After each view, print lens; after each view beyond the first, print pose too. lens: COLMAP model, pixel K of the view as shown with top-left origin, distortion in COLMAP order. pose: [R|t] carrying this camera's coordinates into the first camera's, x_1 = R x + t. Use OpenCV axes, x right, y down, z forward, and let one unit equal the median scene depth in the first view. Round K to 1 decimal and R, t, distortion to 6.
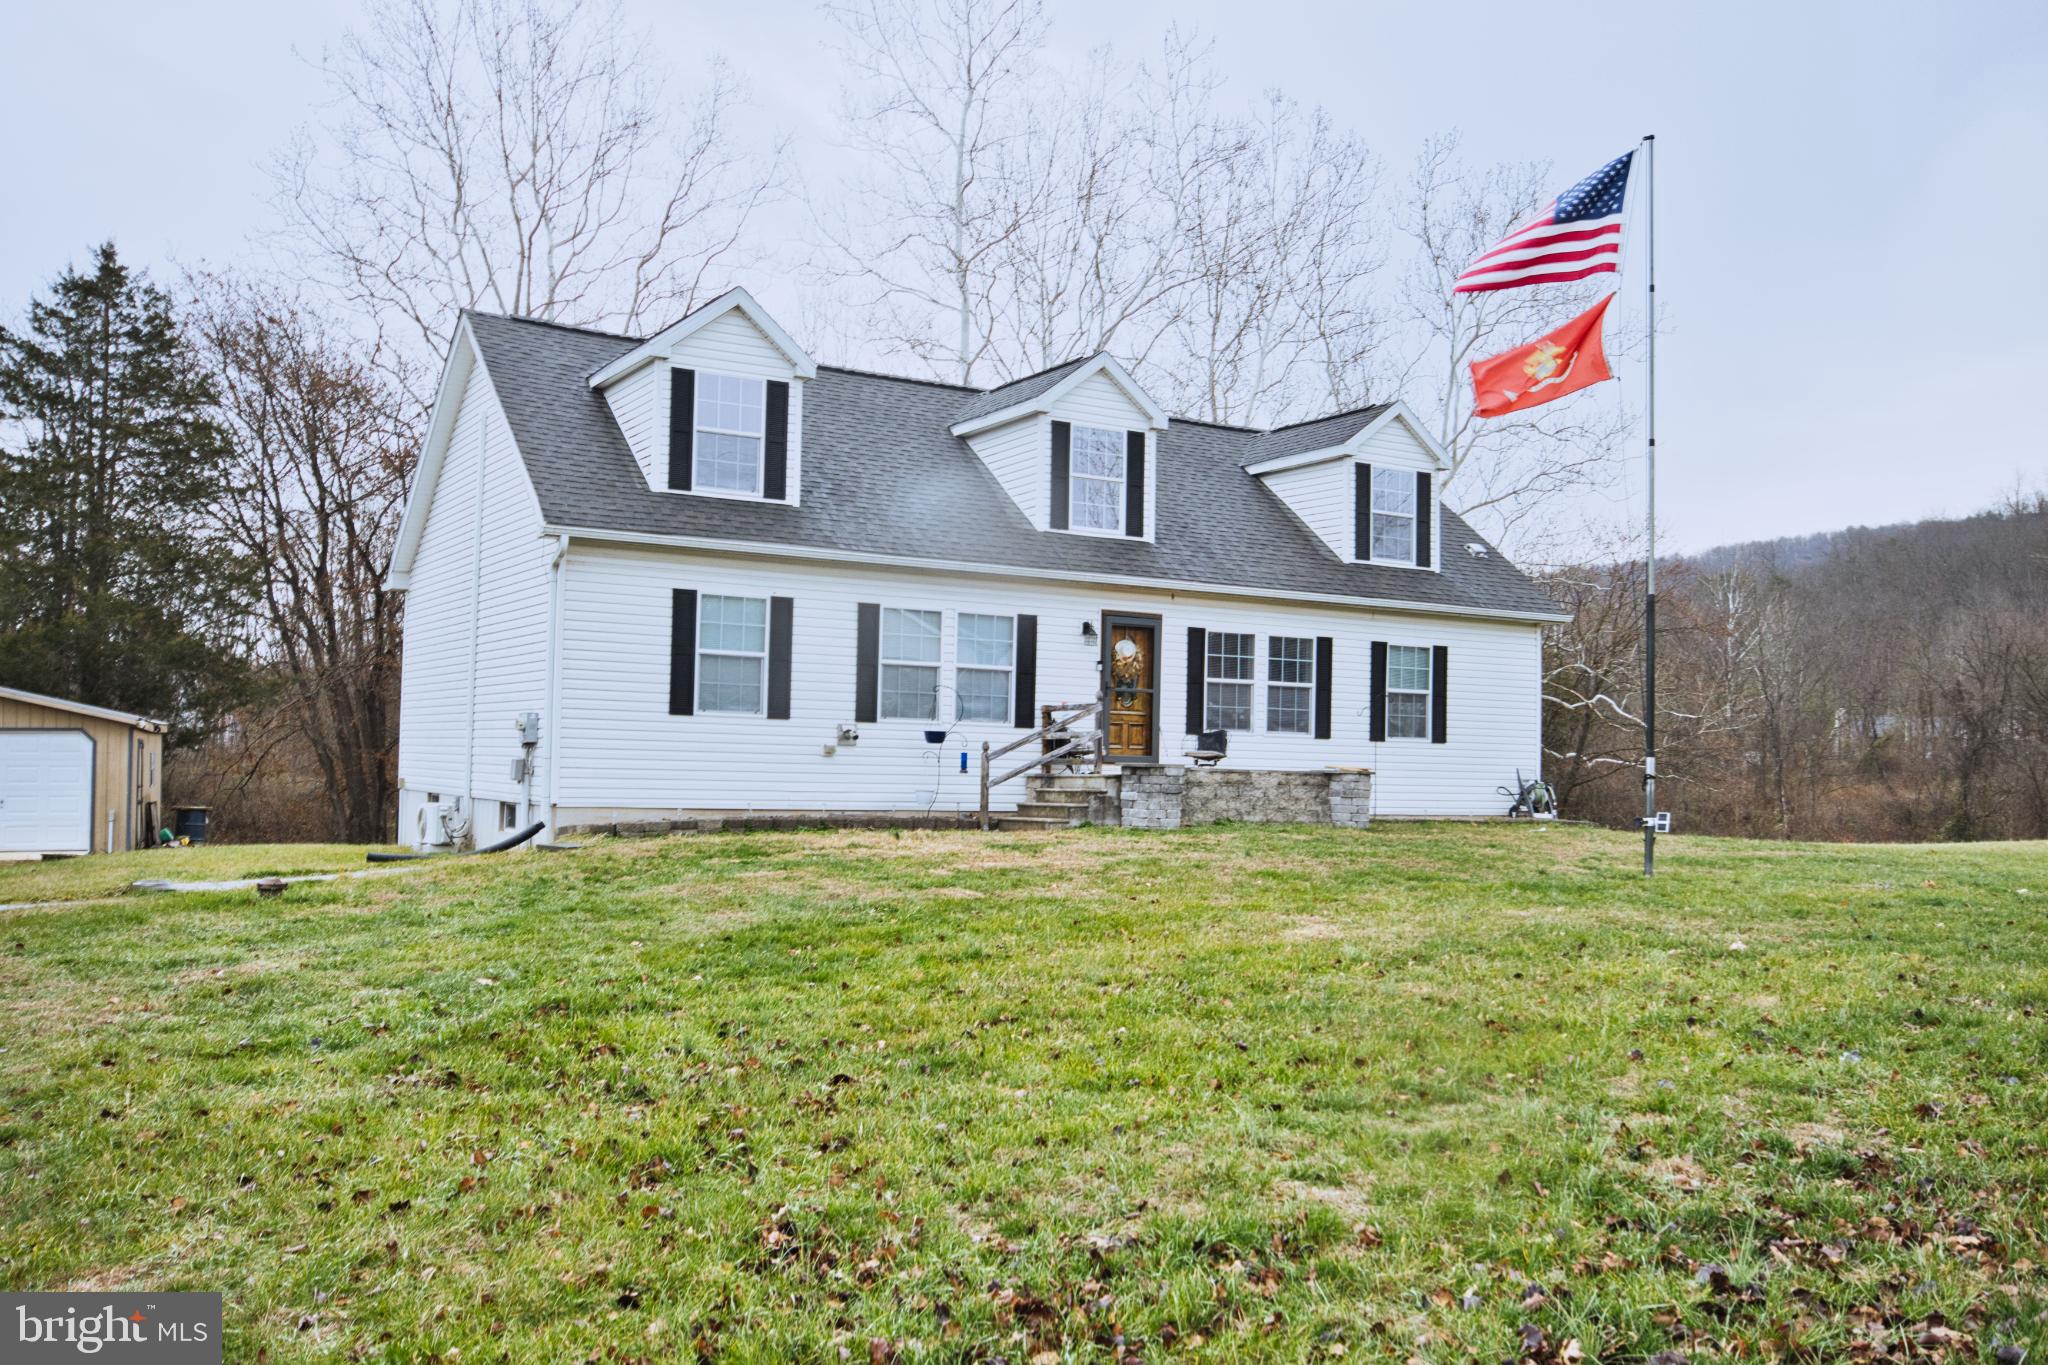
lens RADIAL K [[1826.9, 0, 1063.8], [0, 1826.9, 707.2], [0, 0, 1]] dist [0.002051, 0.012133]
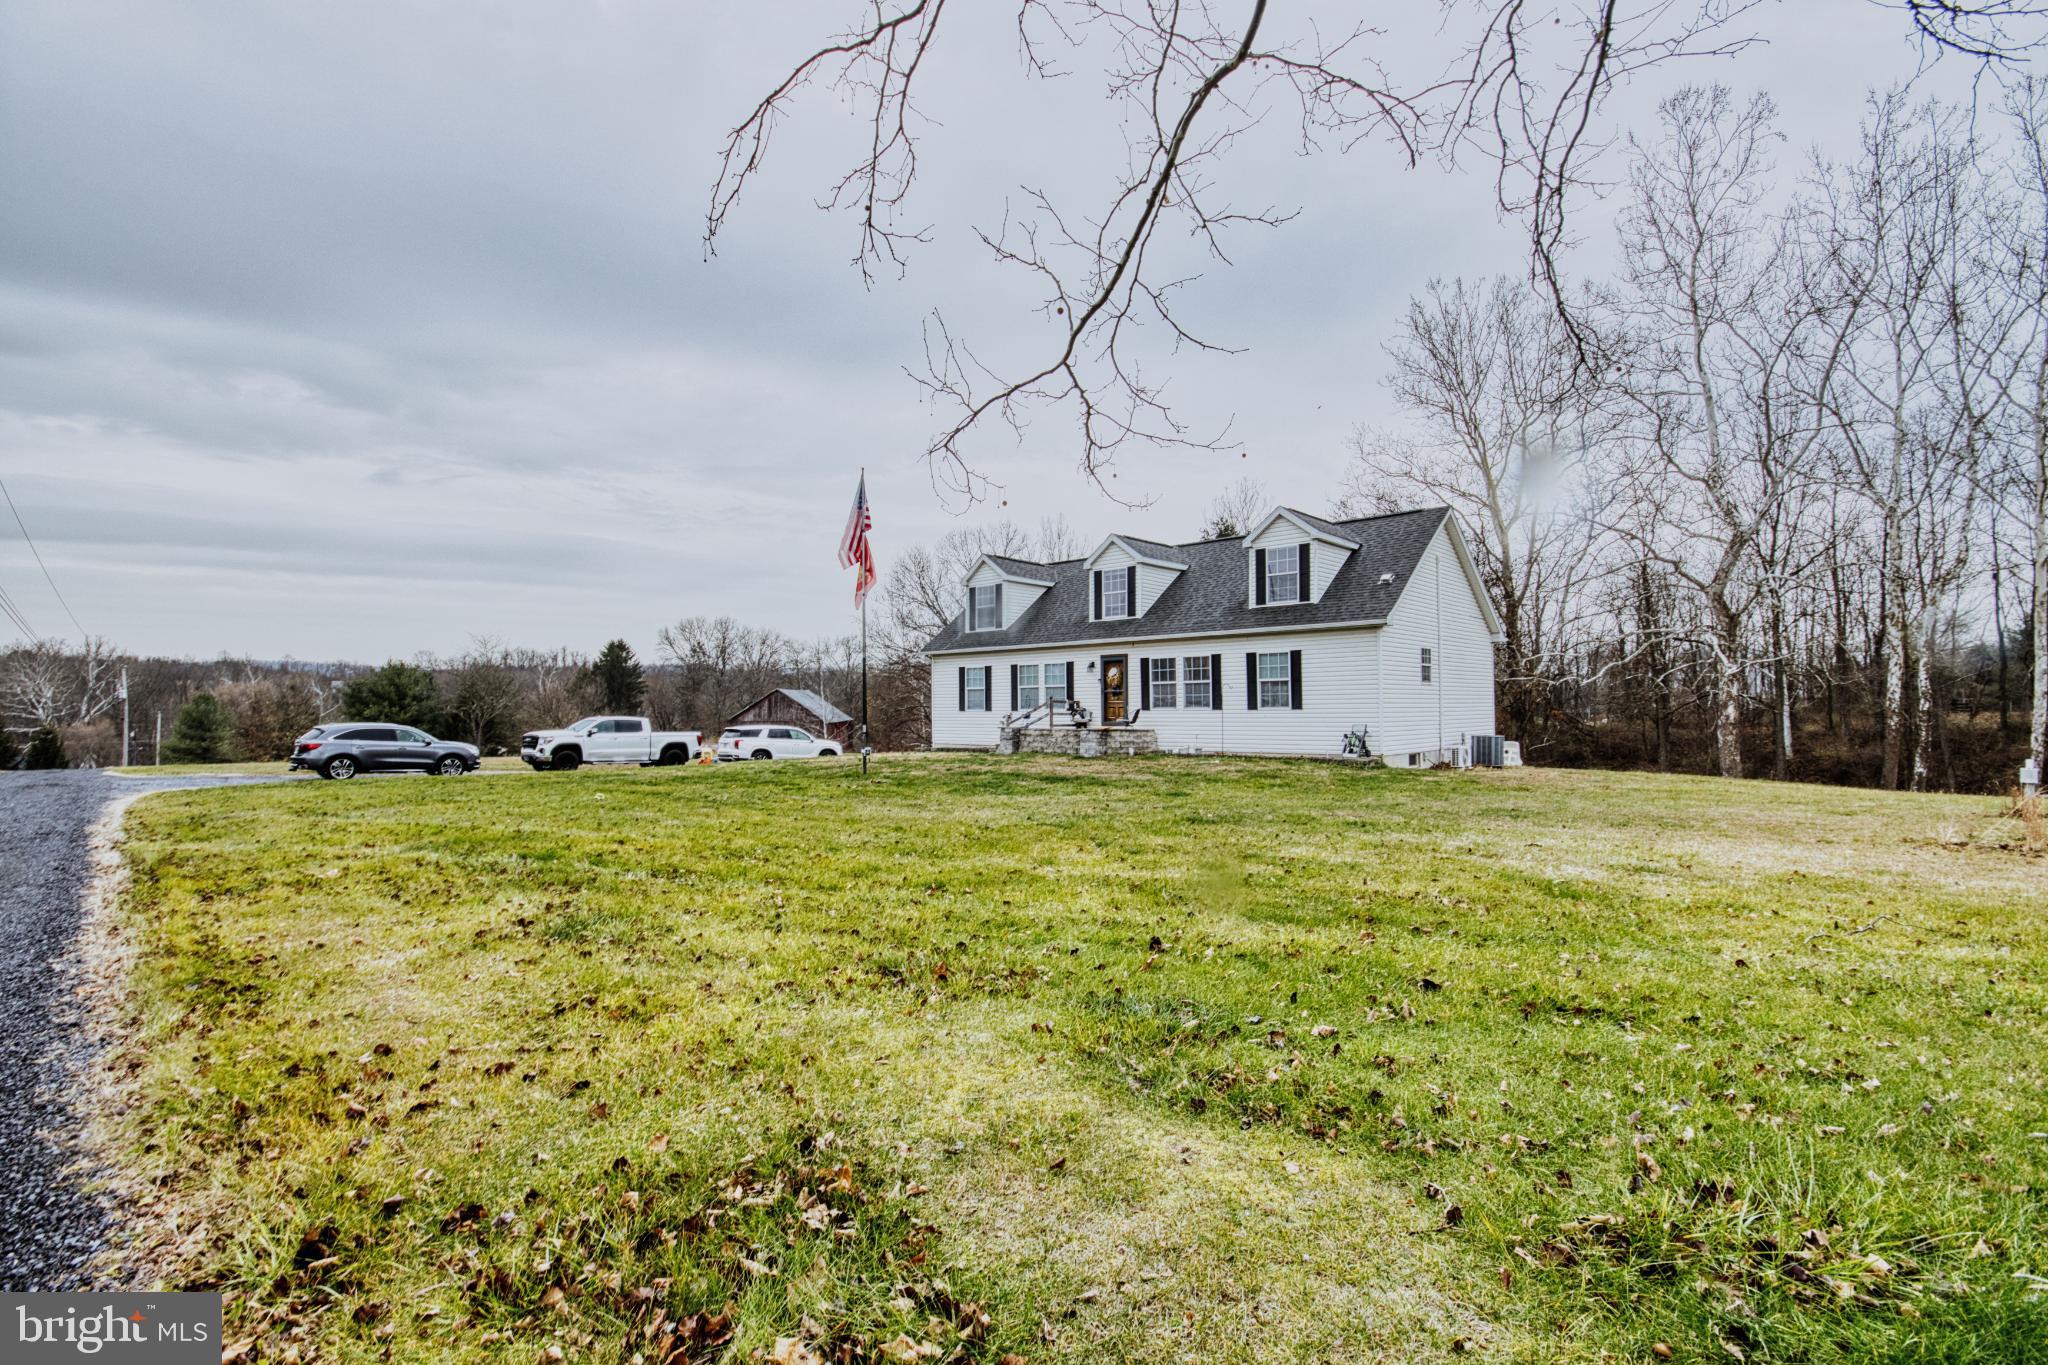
lens RADIAL K [[965.4, 0, 1024.0], [0, 965.4, 682.5], [0, 0, 1]] dist [-0.003467, -0.000113]
pose [[0.248782, -0.052504, -0.967136, 1.059367], [0.043614, 0.998124, -0.042967, 0.023620], [0.967577, -0.031492, 0.250605, 0.591210]]
